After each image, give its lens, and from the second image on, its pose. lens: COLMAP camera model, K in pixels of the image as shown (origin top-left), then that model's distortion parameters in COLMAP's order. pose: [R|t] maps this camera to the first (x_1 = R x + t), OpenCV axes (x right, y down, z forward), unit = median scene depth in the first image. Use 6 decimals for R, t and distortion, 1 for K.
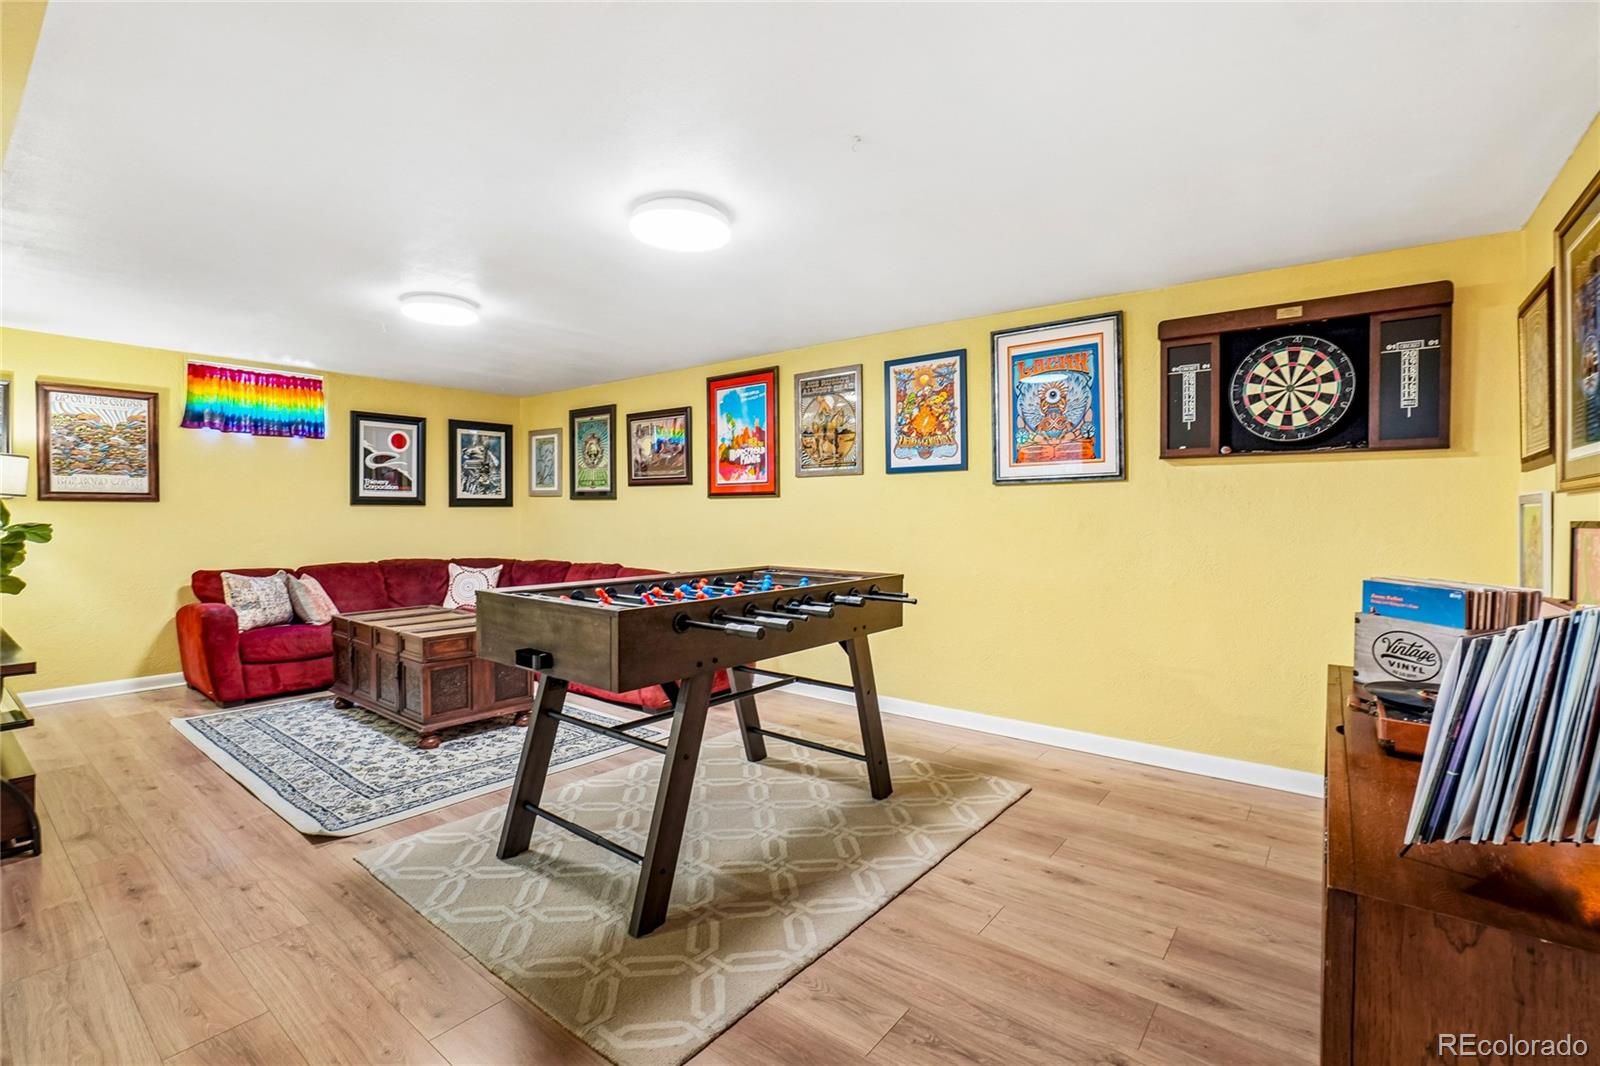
lens RADIAL K [[728.1, 0, 782.1], [0, 728.1, 526.8], [0, 0, 1]] dist [-0.043615, 0.015655]
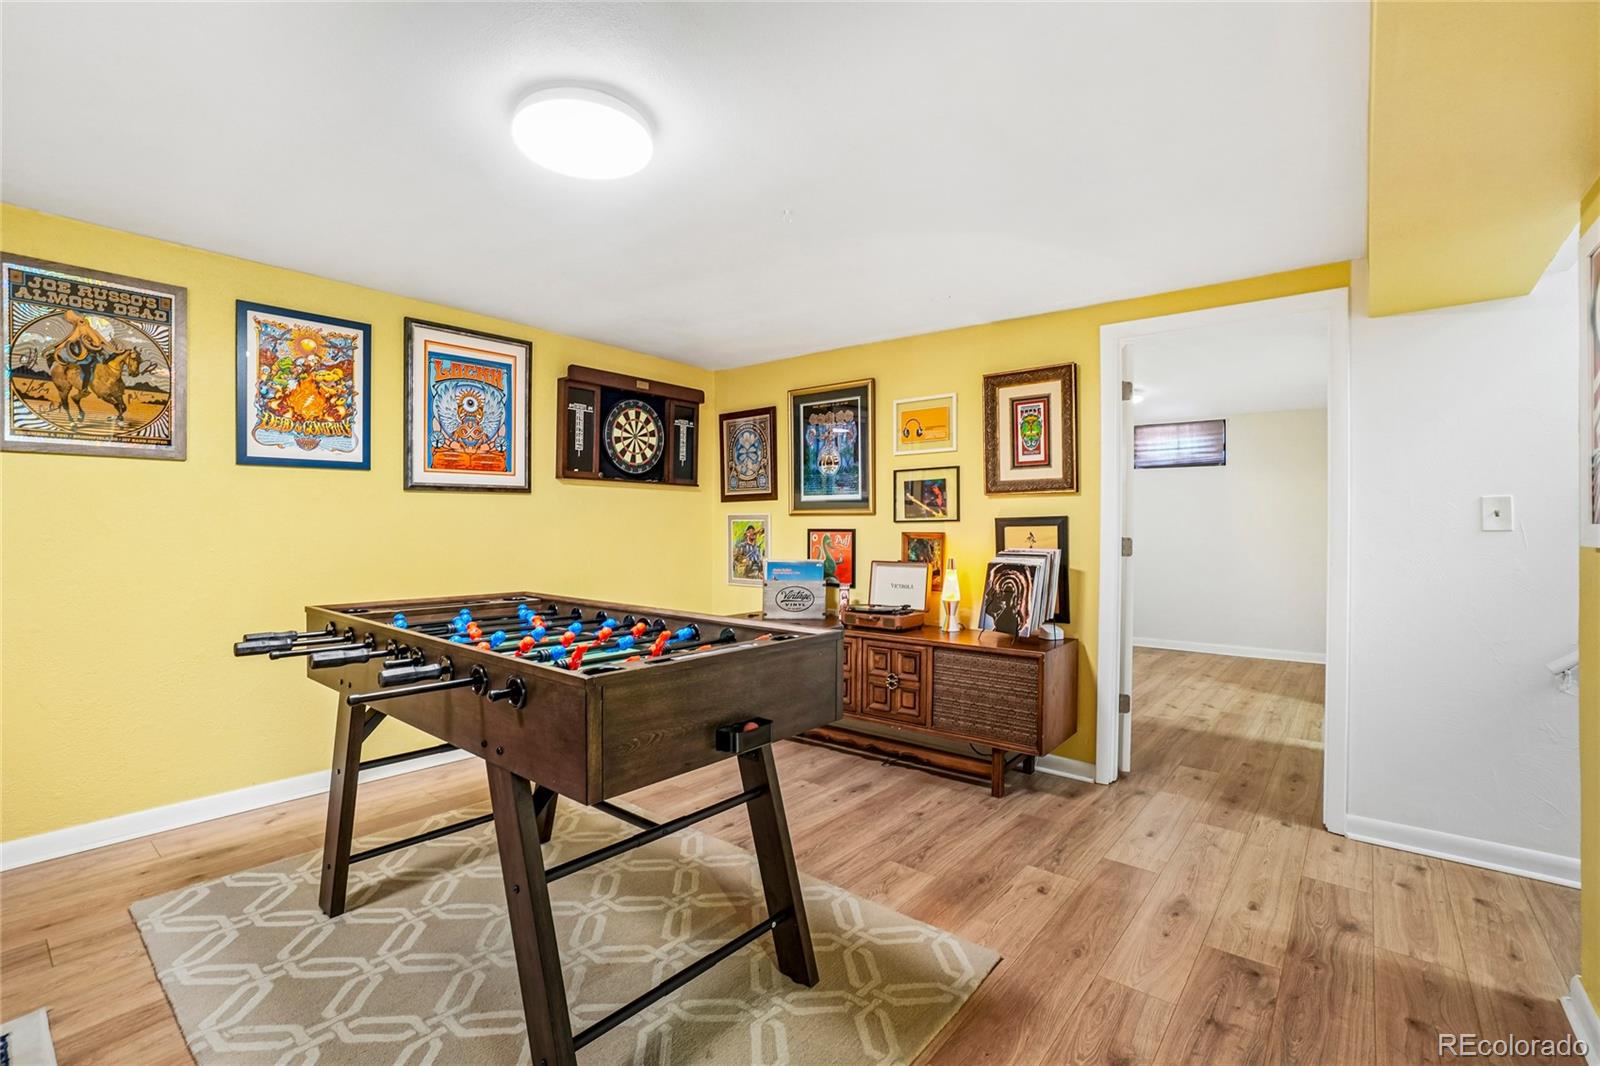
lens RADIAL K [[728.1, 0, 795.4], [0, 728.1, 521.4], [0, 0, 1]] dist [-0.043615, 0.015655]
pose [[0.004446, -0.000664, 0.999990, -0.541579], [0.007489, 0.999972, 0.000631, -0.015313], [-0.999962, 0.007486, 0.004451, 0.483344]]
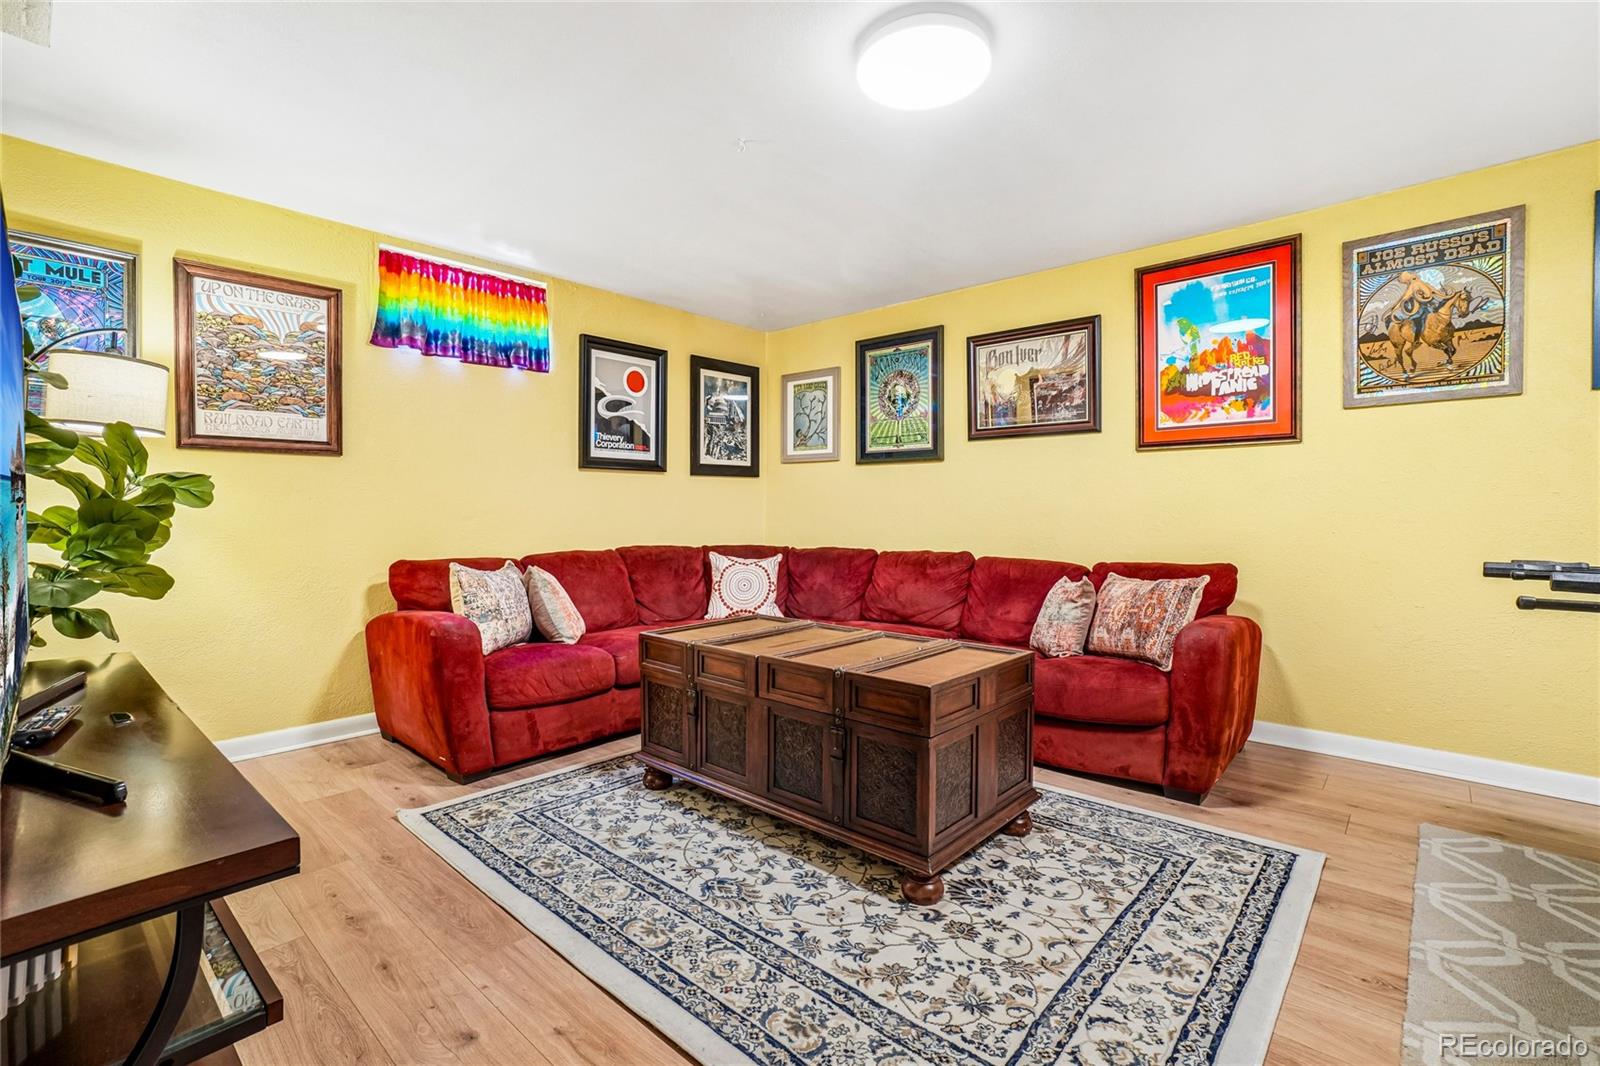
lens RADIAL K [[728.1, 0, 777.6], [0, 728.1, 525.8], [0, 0, 1]] dist [-0.043615, 0.015655]
pose [[0.997488, -0.003052, -0.070776, -0.475732], [0.003120, 0.999995, 0.000848, 0.033381], [0.070773, -0.001067, 0.997492, 0.407200]]
